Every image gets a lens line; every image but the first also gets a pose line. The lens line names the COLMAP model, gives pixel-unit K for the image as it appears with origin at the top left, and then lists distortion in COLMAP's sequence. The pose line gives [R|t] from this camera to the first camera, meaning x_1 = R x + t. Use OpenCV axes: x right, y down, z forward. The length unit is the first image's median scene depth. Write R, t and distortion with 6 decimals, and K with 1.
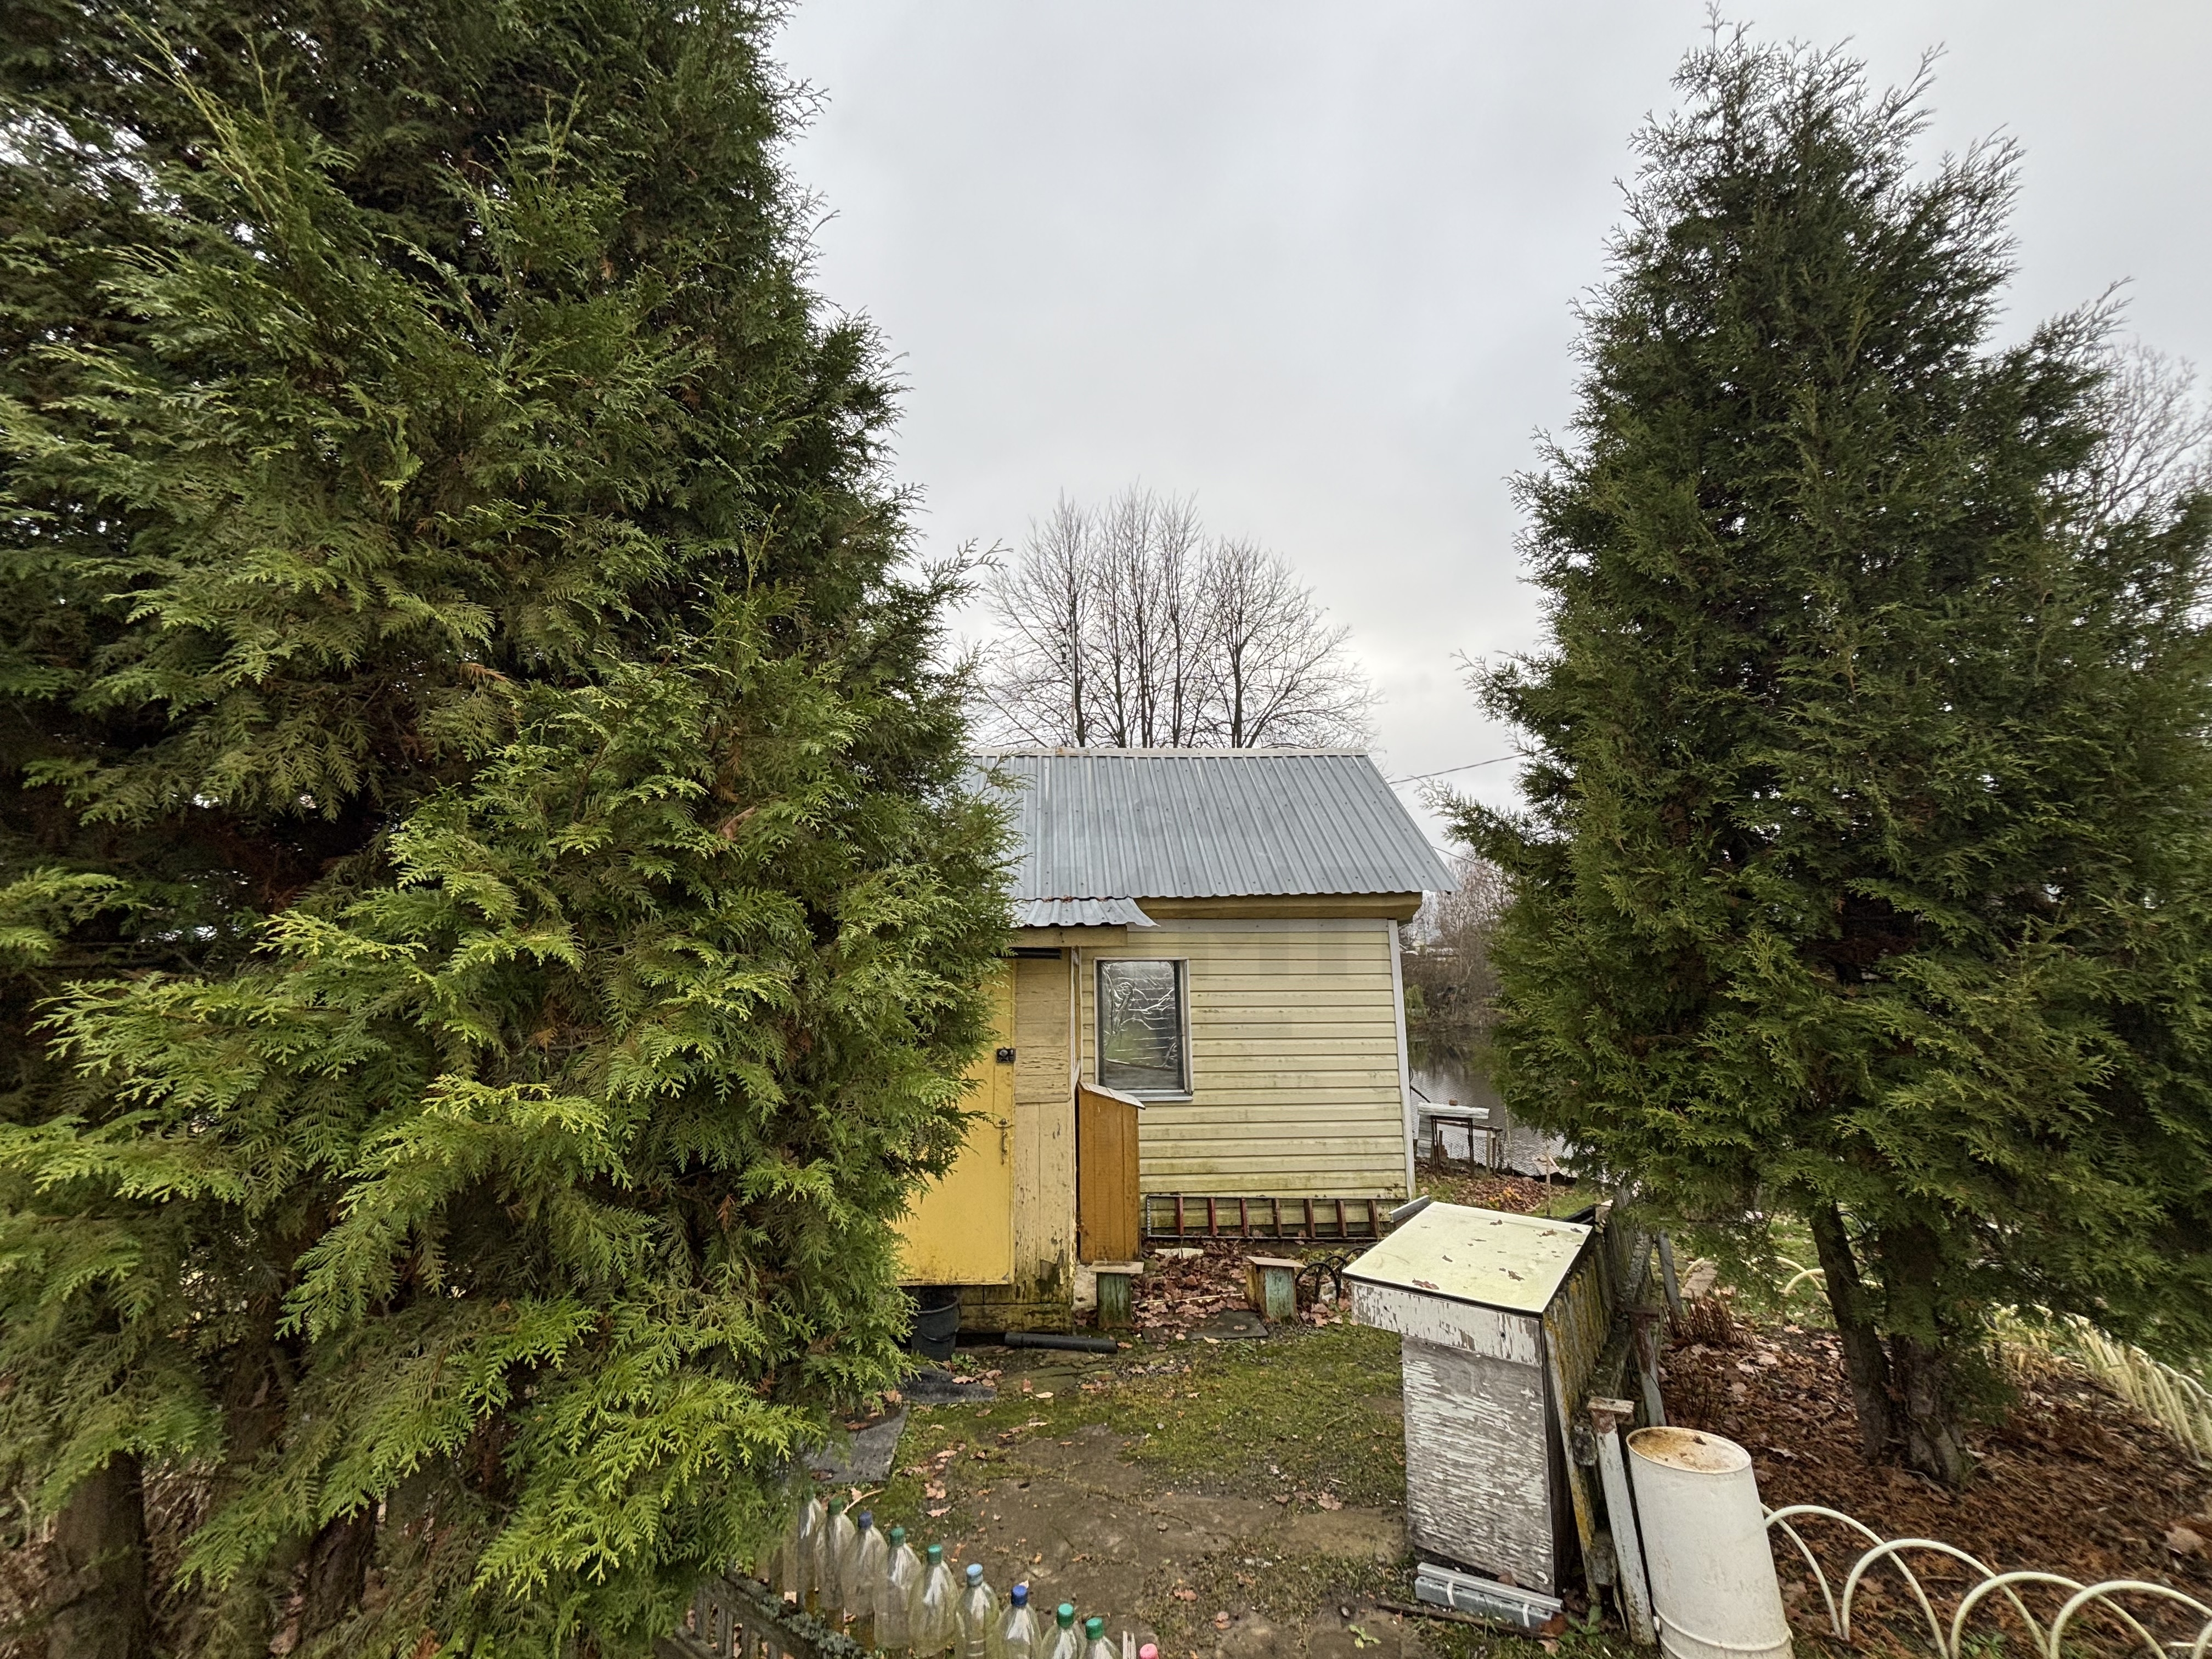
lens RADIAL K [[881.9, 0, 1113.1], [0, 881.9, 831.0], [0, 0, 1]] dist [-0.001528, -0.000172]
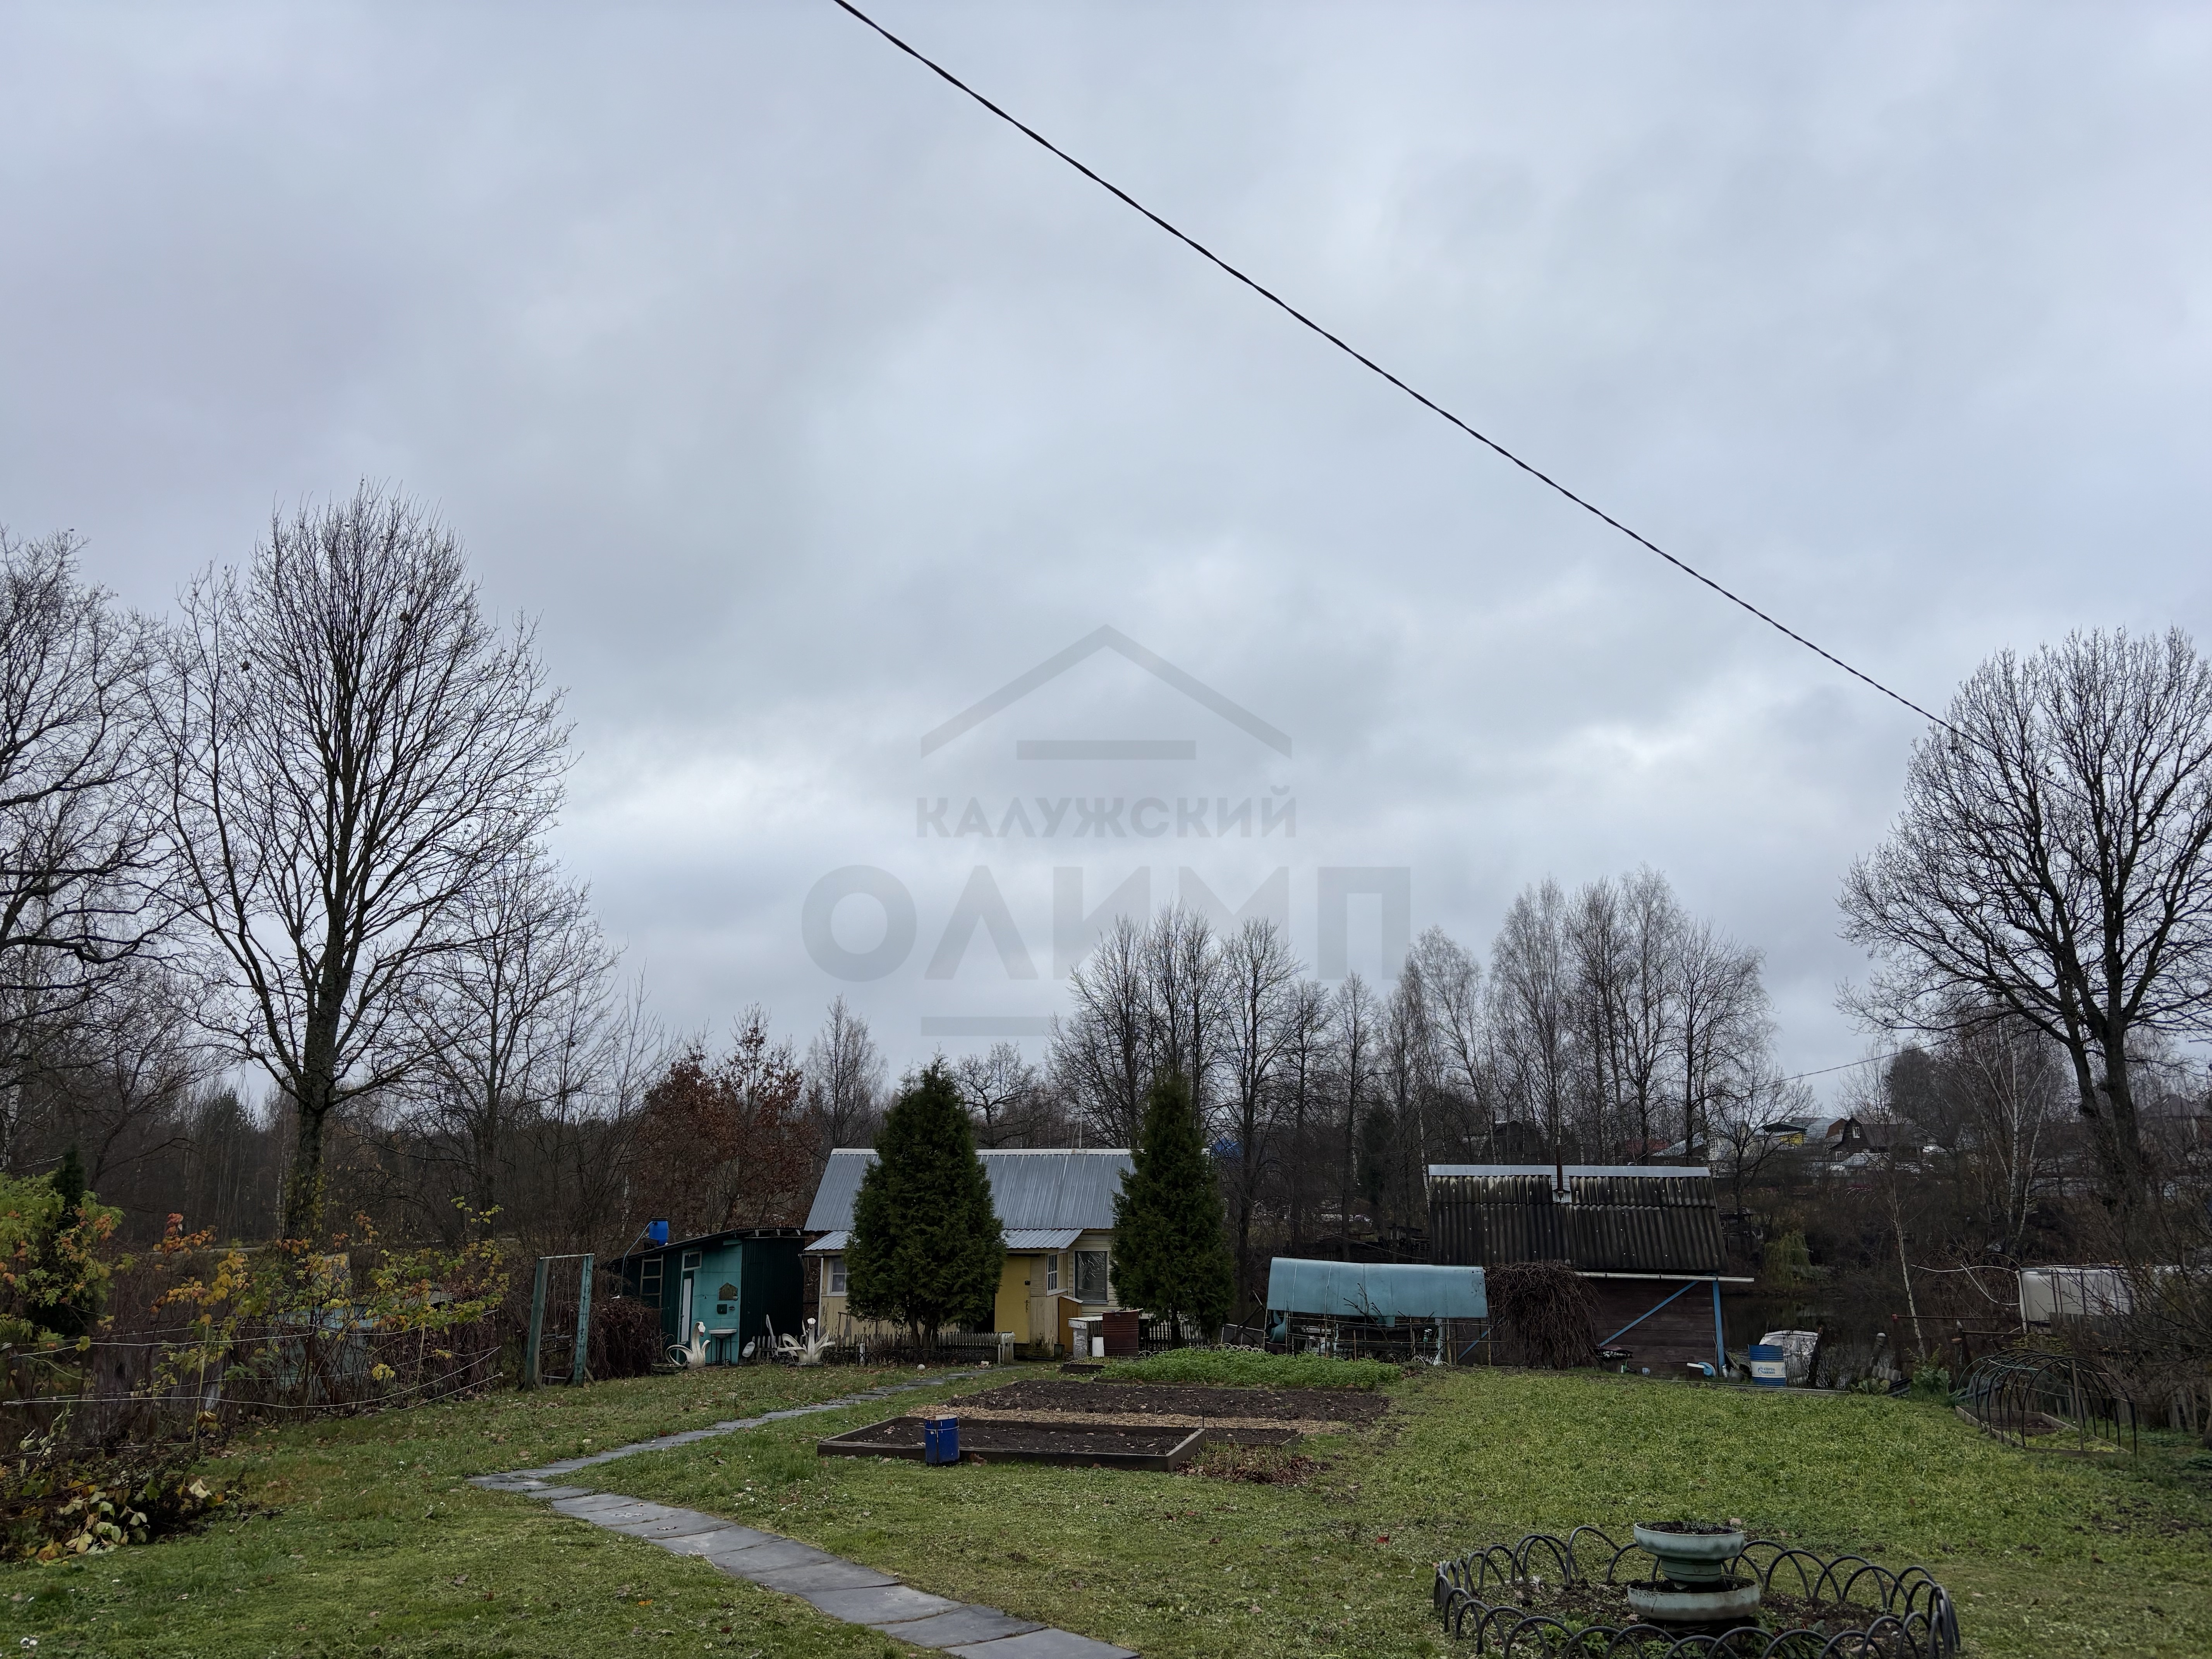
lens RADIAL K [[1661.3, 0, 1106.9], [0, 1661.3, 834.4], [0, 0, 1]] dist [0.071968, -0.076106]
pose [[0.977522, -0.027670, -0.209008, 1.353384], [0.018841, 0.998849, -0.044118, -1.026919], [0.209988, 0.039188, 0.976918, -4.584948]]
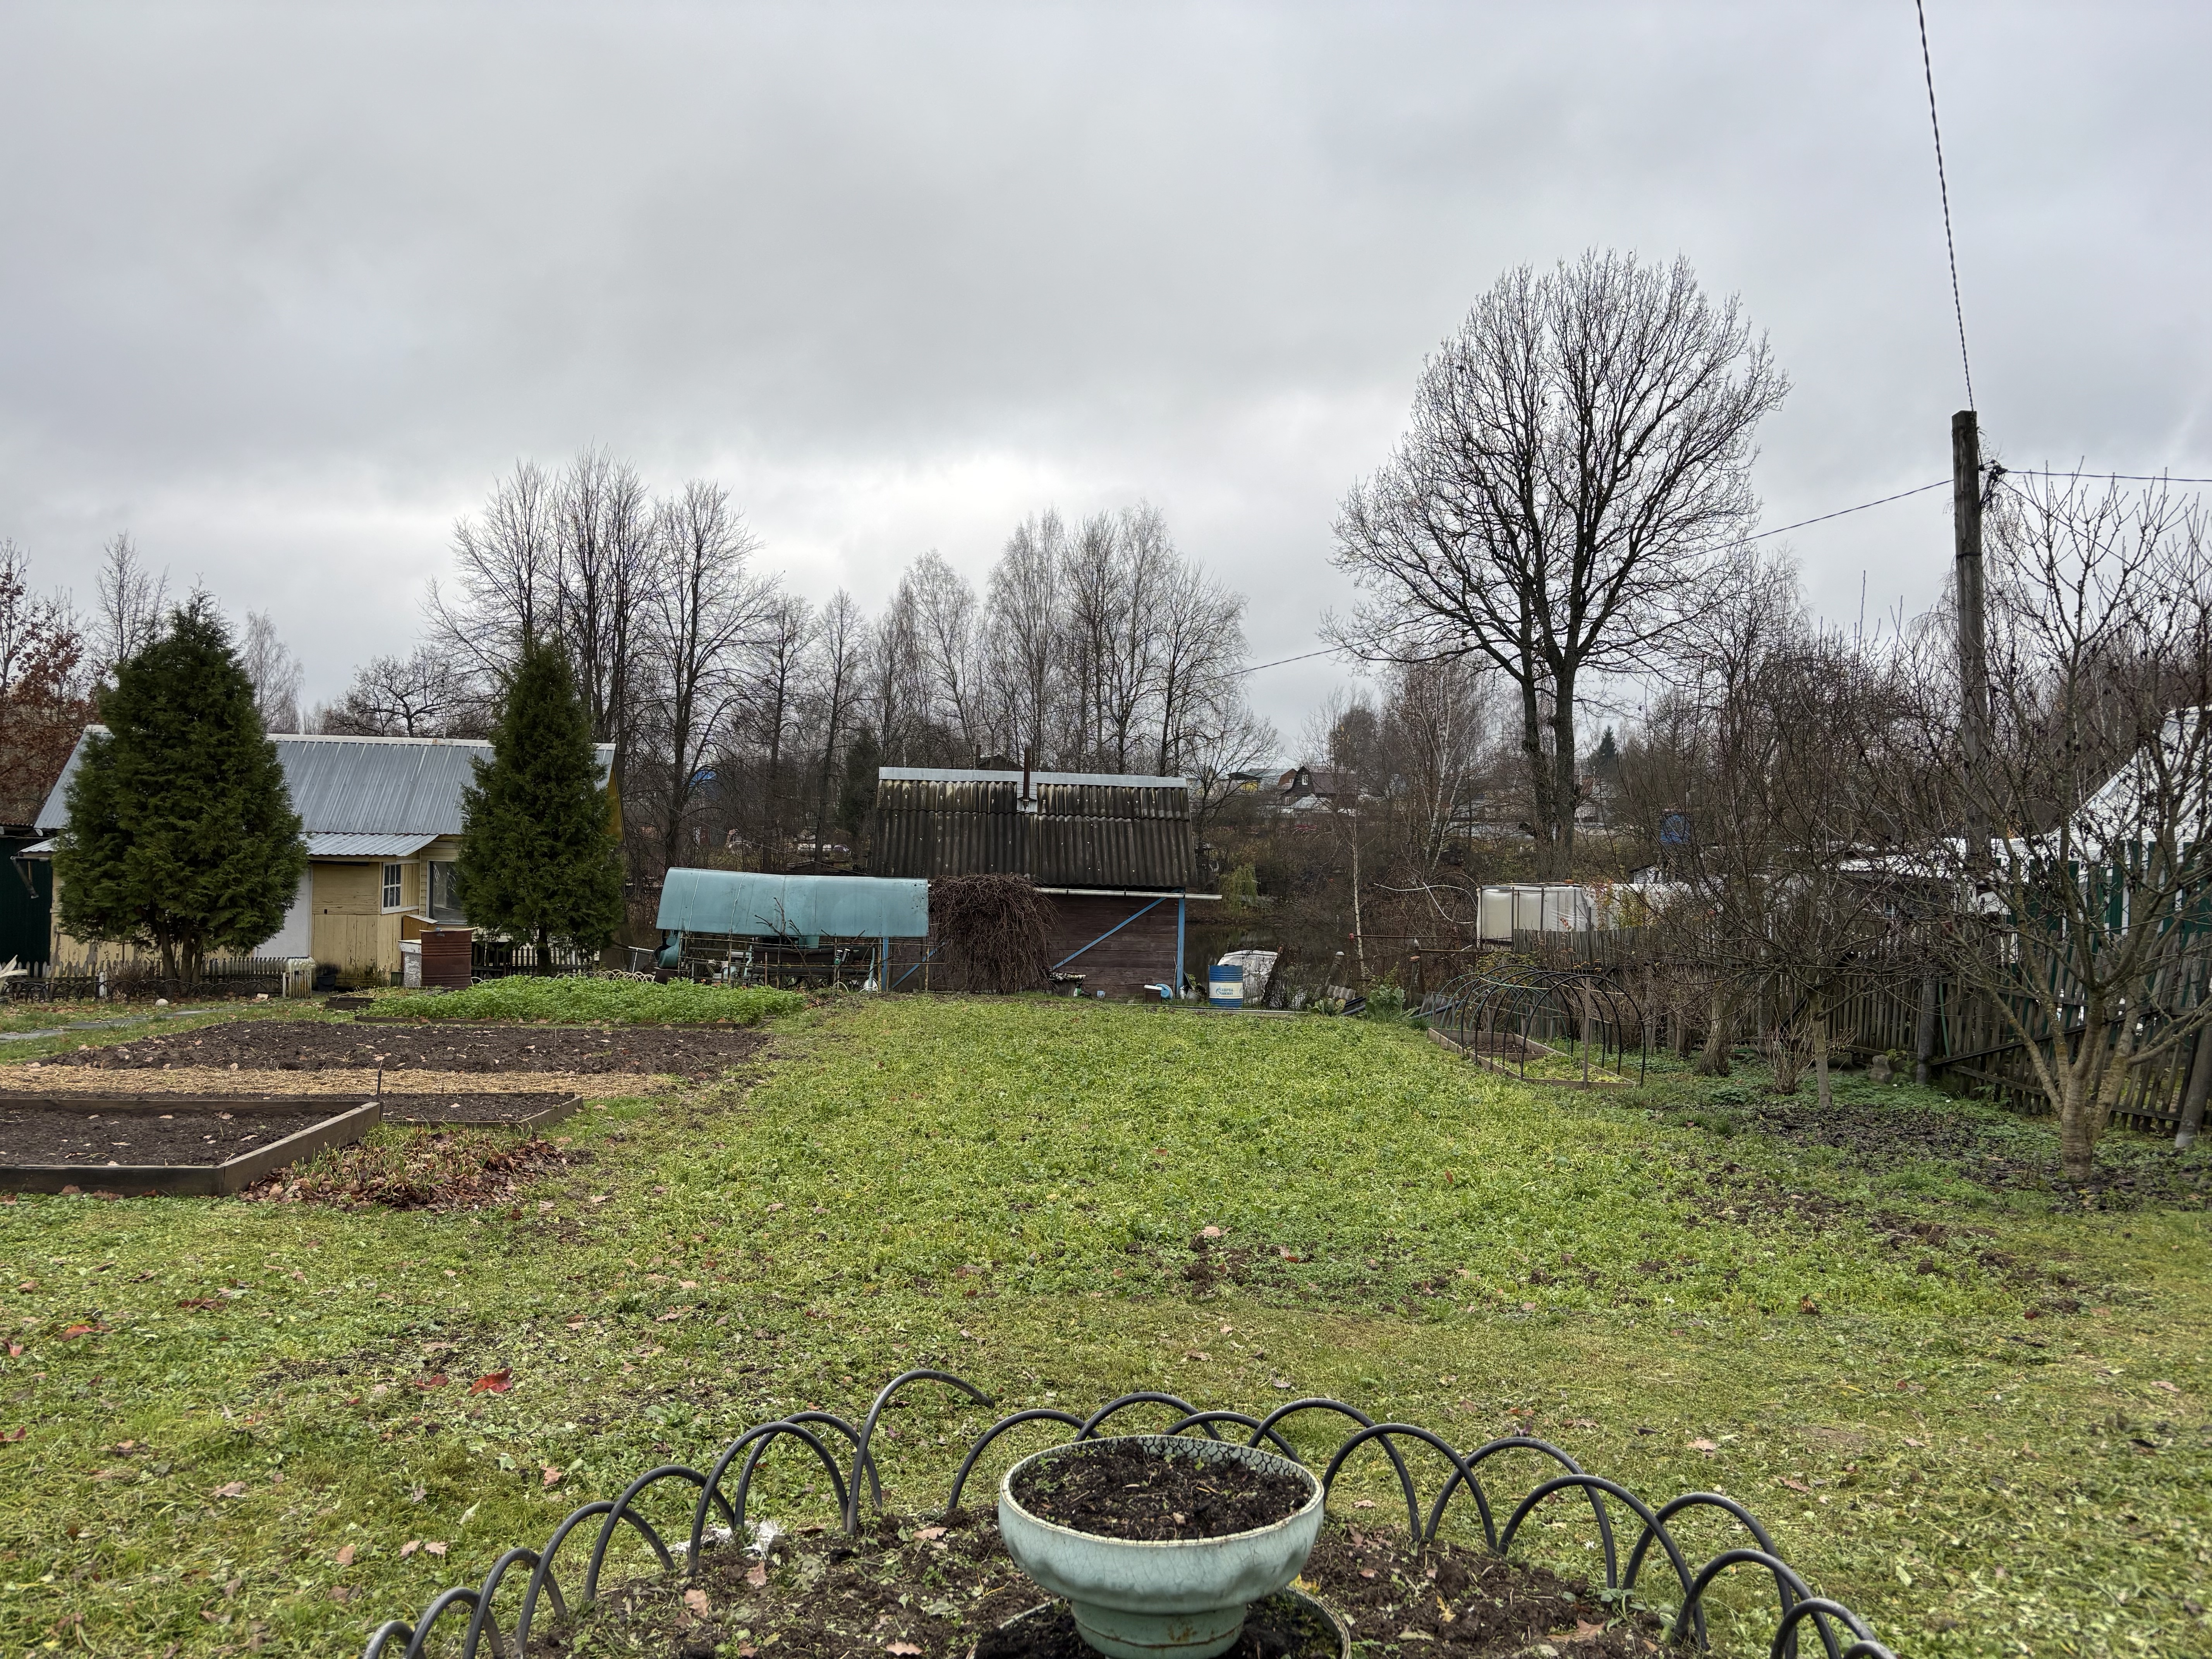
lens RADIAL K [[1661.1, 0, 1113.8], [0, 1661.1, 829.2], [0, 0, 1]] dist [0.089085, -0.076819]
pose [[0.995111, 0.038777, 0.090828, 1.448185], [-0.053063, 0.985597, 0.160572, -0.770106], [-0.083293, -0.164606, 0.982836, -3.590467]]
